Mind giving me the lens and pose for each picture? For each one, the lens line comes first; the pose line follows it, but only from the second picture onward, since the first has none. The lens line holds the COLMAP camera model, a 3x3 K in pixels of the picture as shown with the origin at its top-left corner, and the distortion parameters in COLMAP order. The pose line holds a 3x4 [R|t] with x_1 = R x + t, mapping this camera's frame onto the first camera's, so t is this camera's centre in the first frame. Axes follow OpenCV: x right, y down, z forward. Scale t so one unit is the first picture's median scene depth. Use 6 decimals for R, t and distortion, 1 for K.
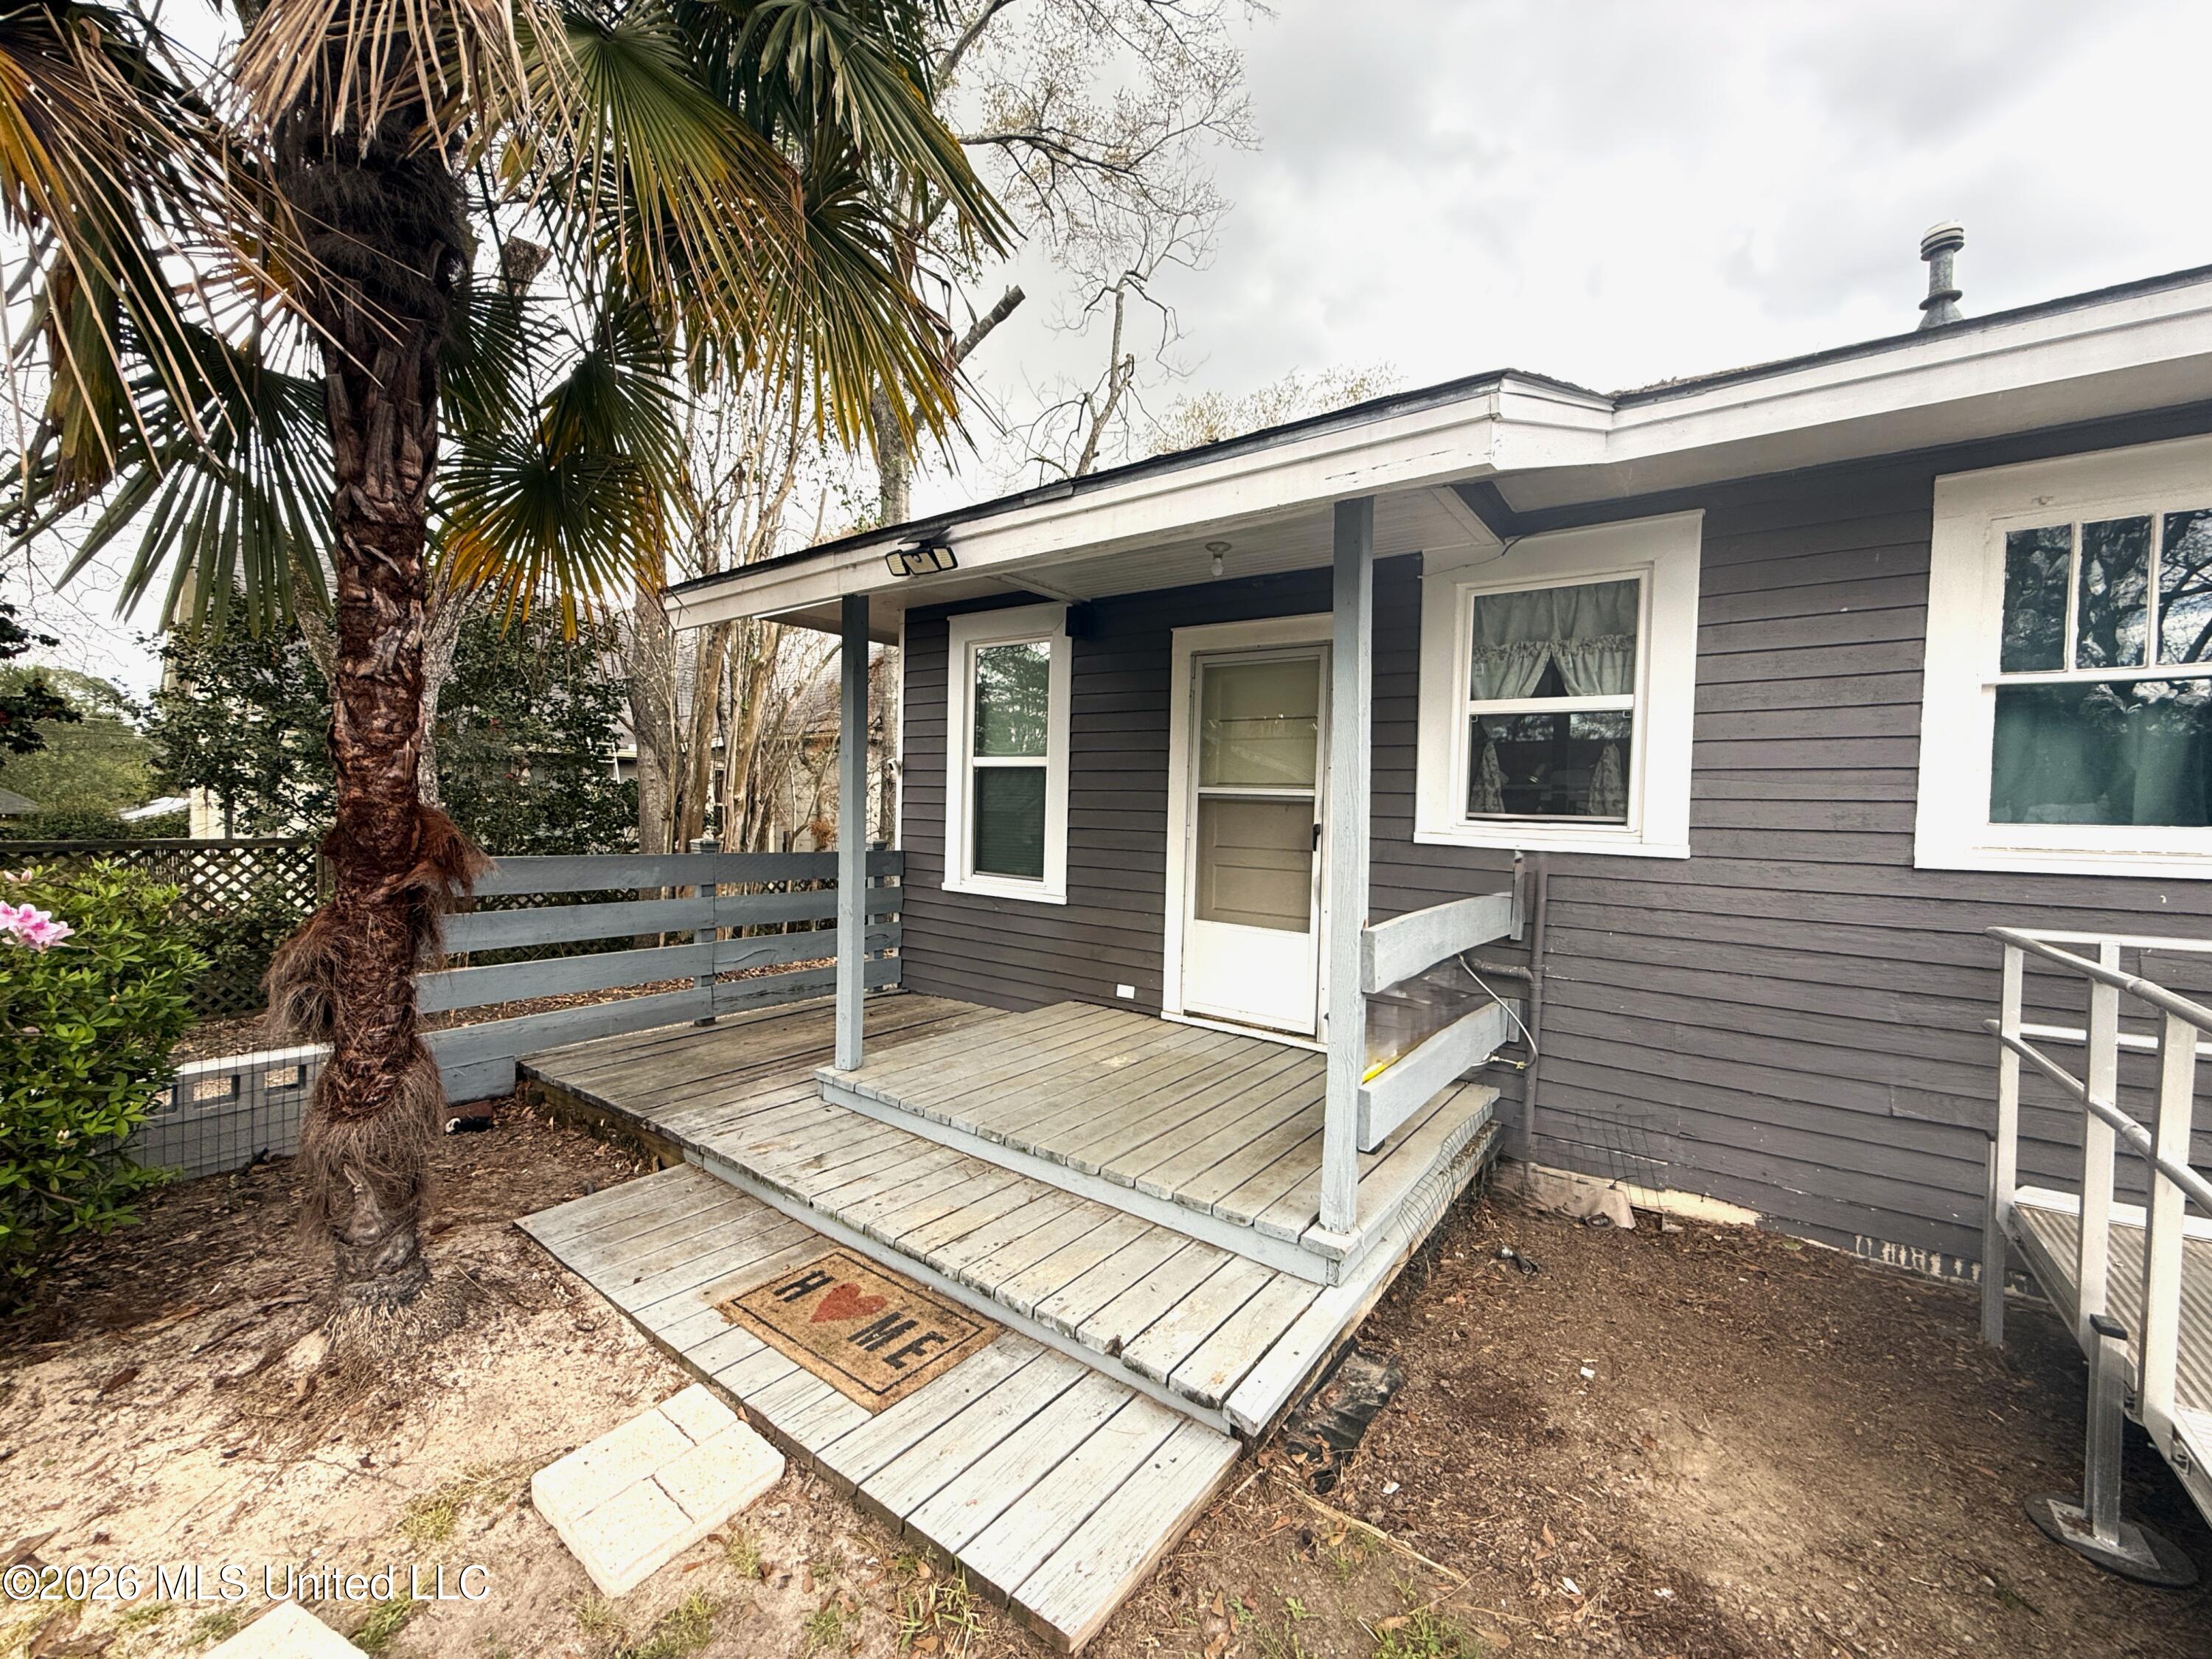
lens RADIAL K [[881.6, 0, 1101.0], [0, 881.6, 831.6], [0, 0, 1]] dist [0.001866, 0.000496]
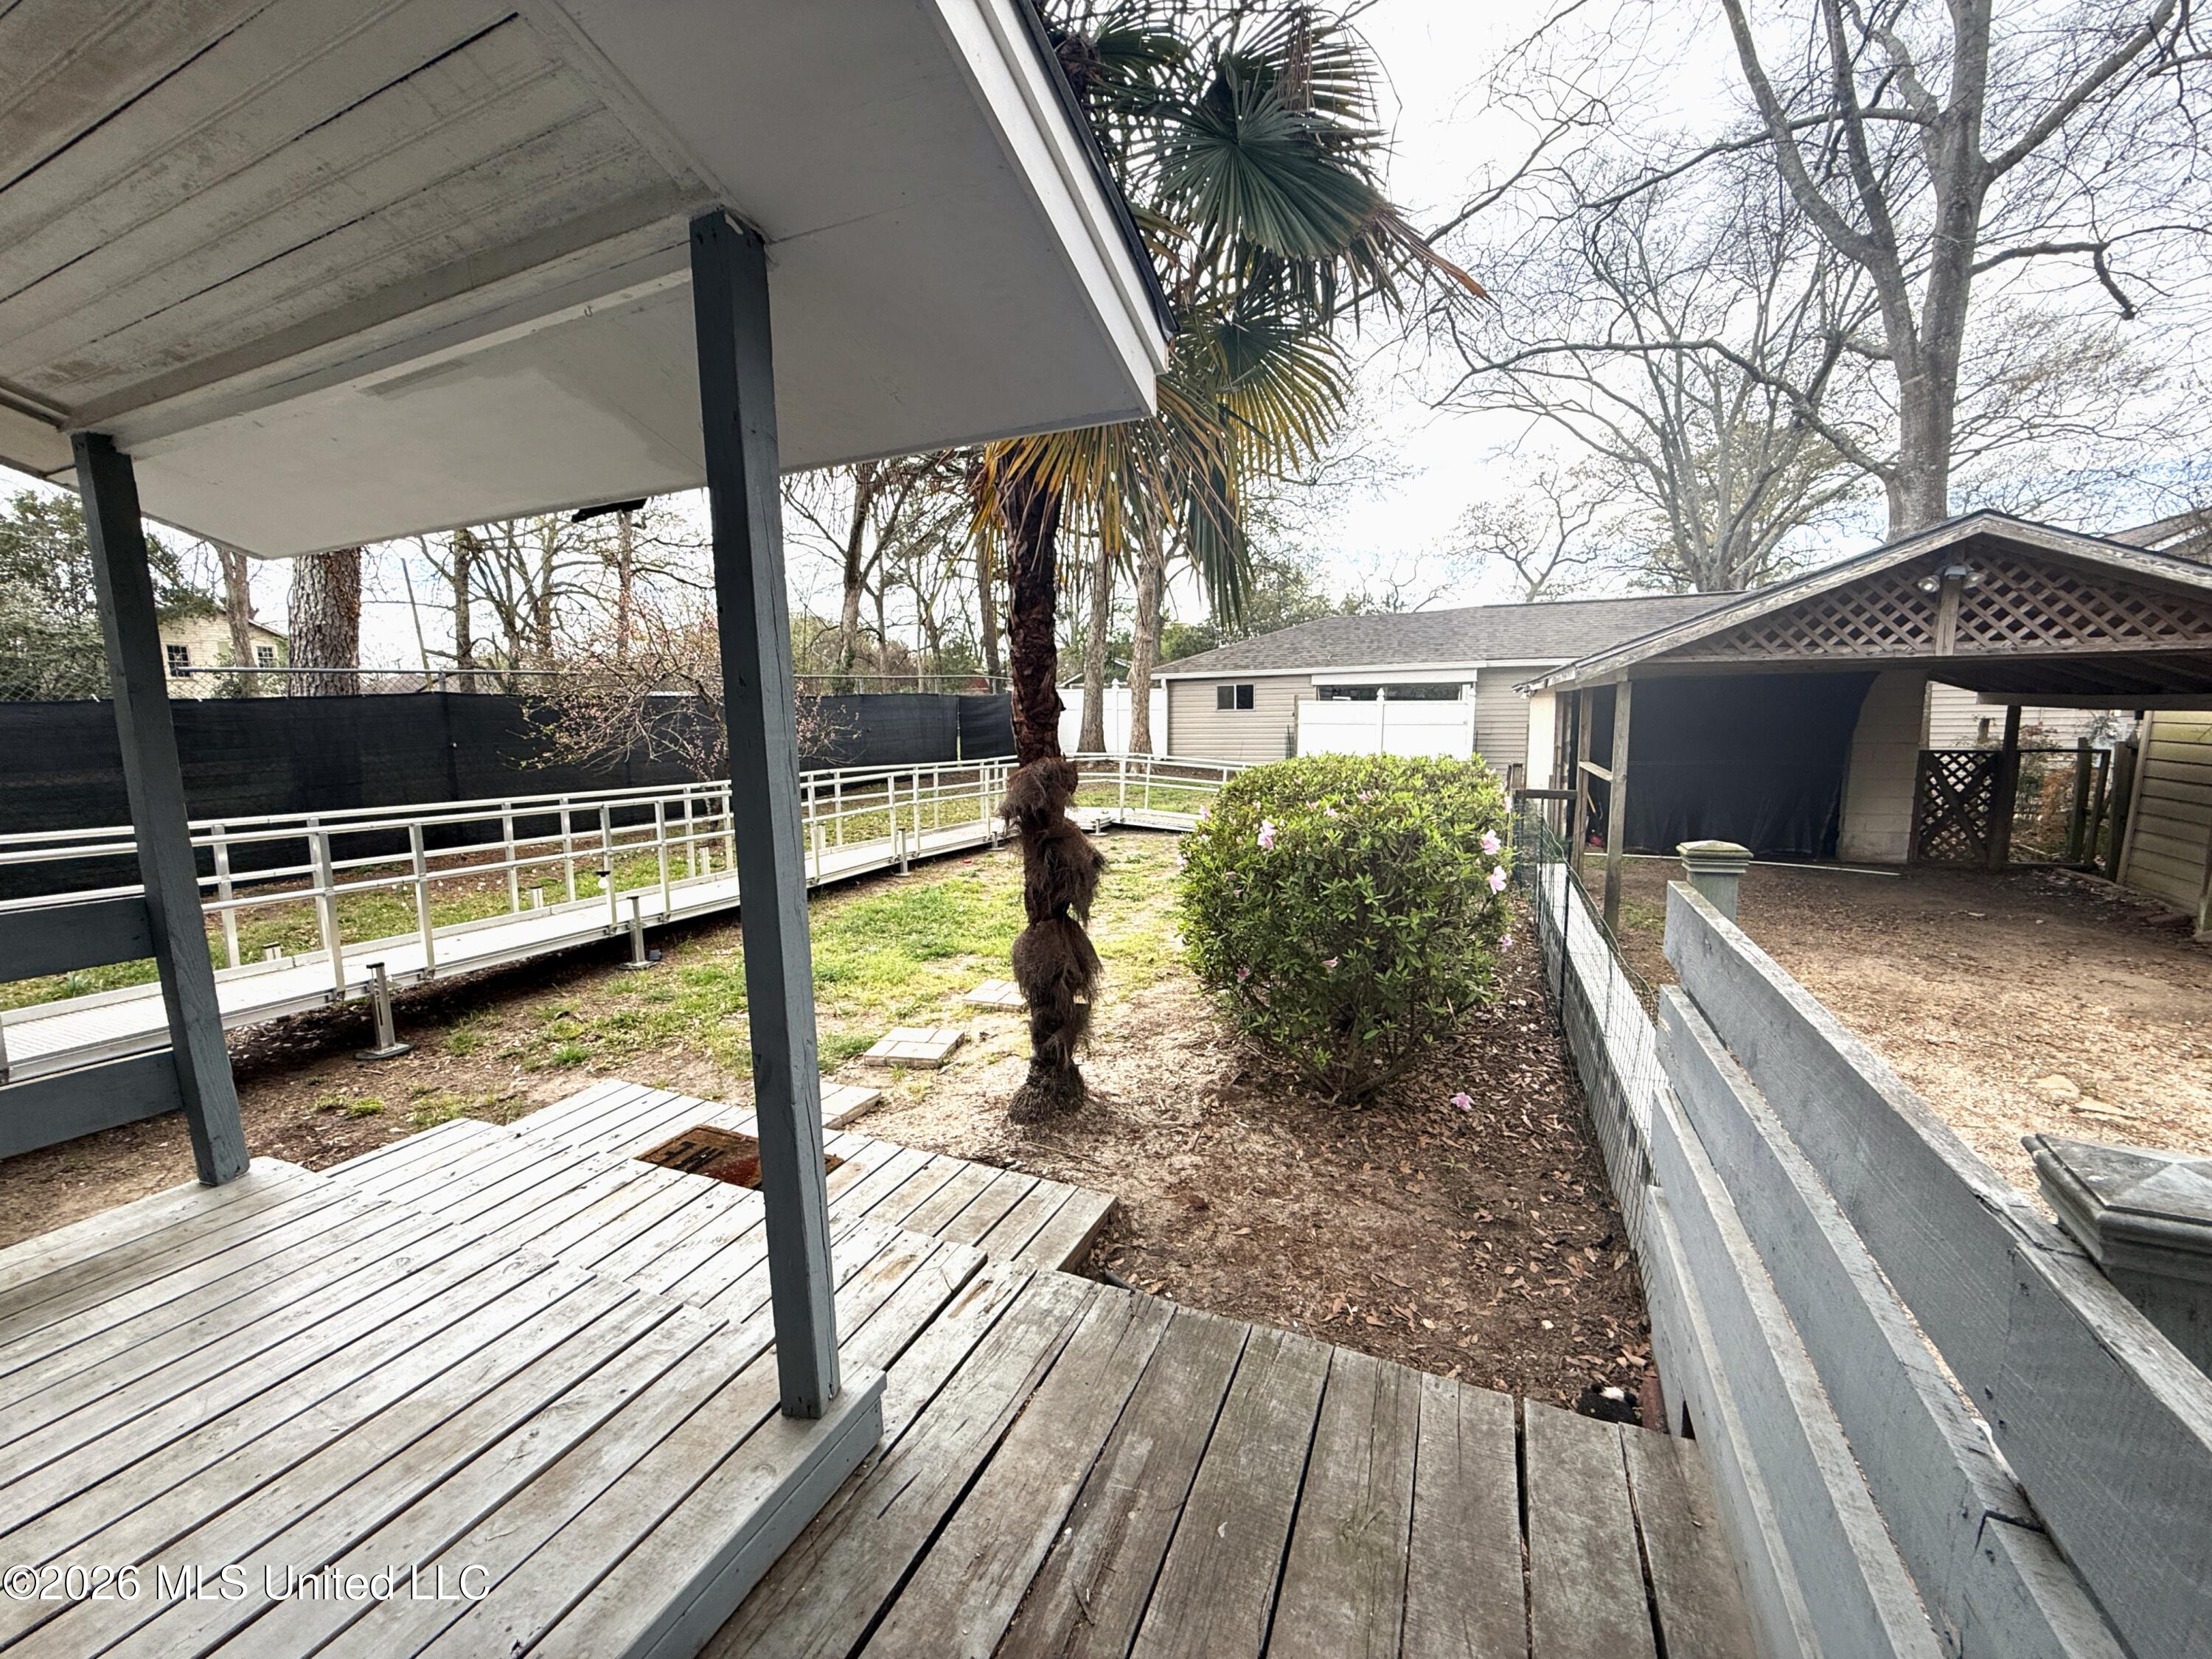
lens RADIAL K [[874.1, 0, 1106.0], [0, 874.1, 829.5], [0, 0, 1]] dist [0.000126, -0.000337]
pose [[-0.974066, 0.025917, -0.224774, -0.324141], [-0.008653, 0.988425, 0.151466, -0.075749], [0.226098, 0.149483, -0.962567, 1.349895]]
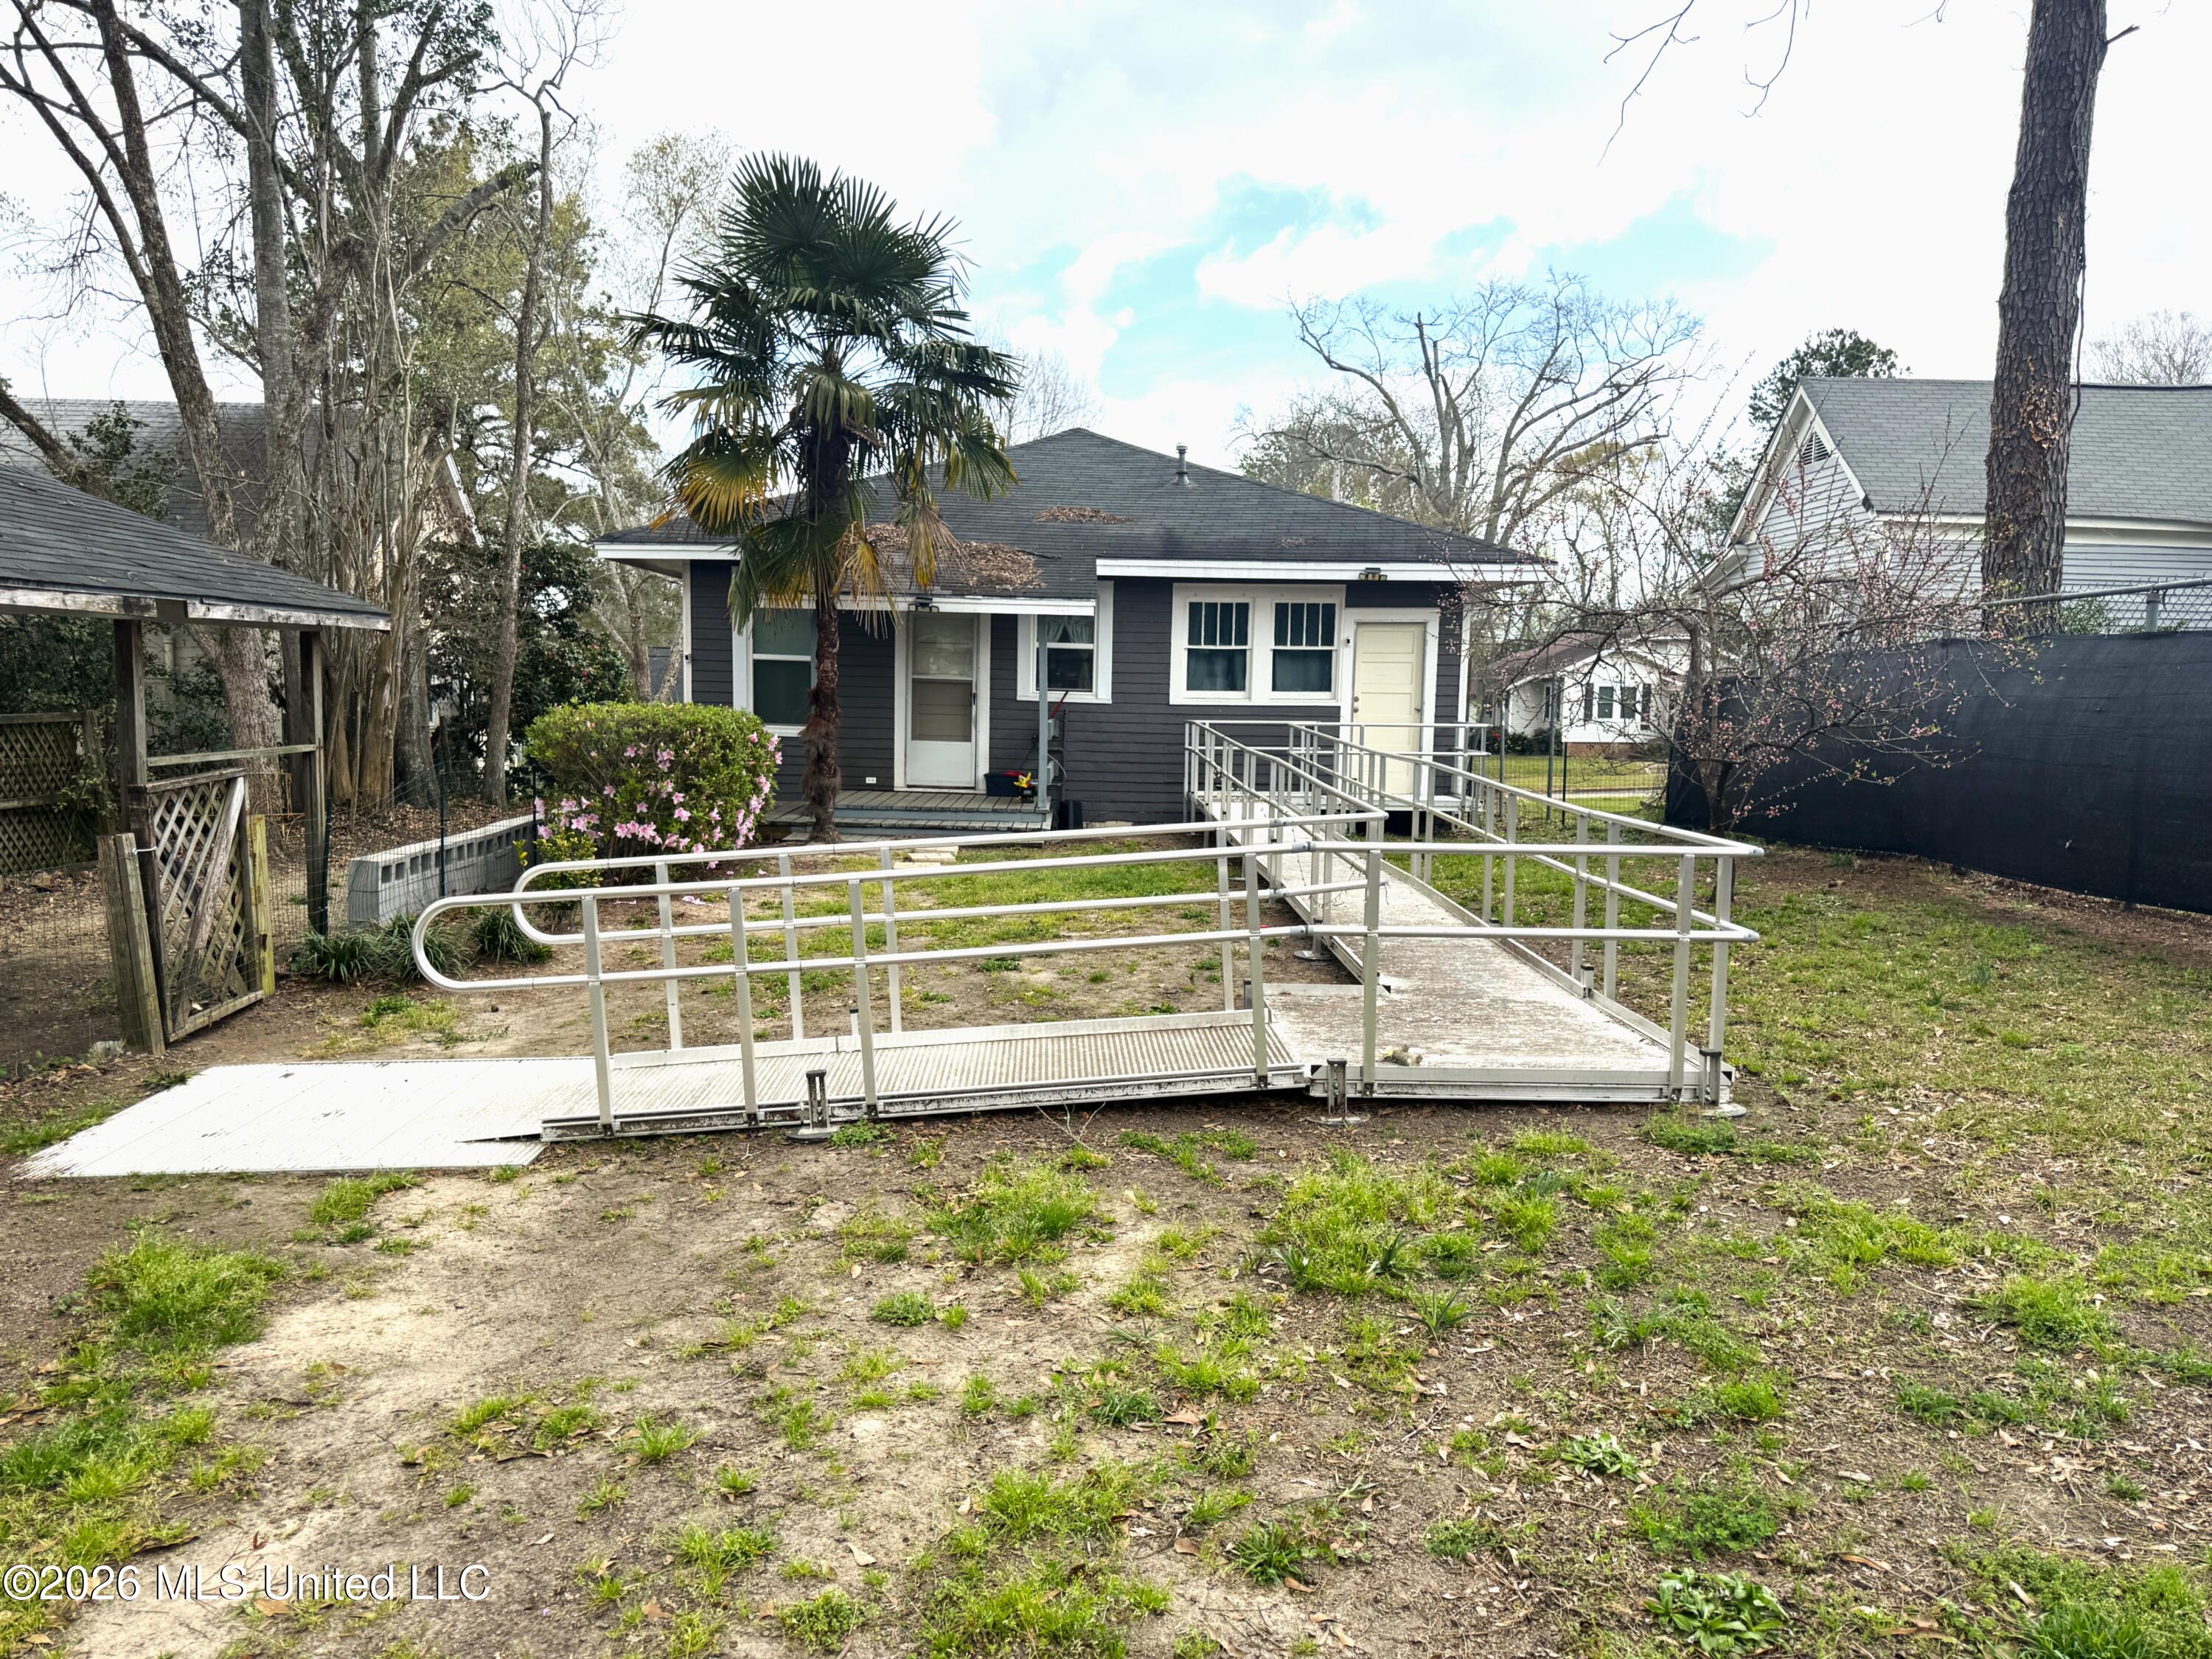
lens RADIAL K [[1535.6, 0, 1106.3], [0, 1535.6, 855.1], [0, 0, 1]] dist [0.159259, -0.300720]
pose [[0.790053, -0.074778, 0.608461, -2.026066], [0.015456, 0.994647, 0.102170, 0.007602], [-0.612844, -0.071316, 0.786979, -2.471620]]
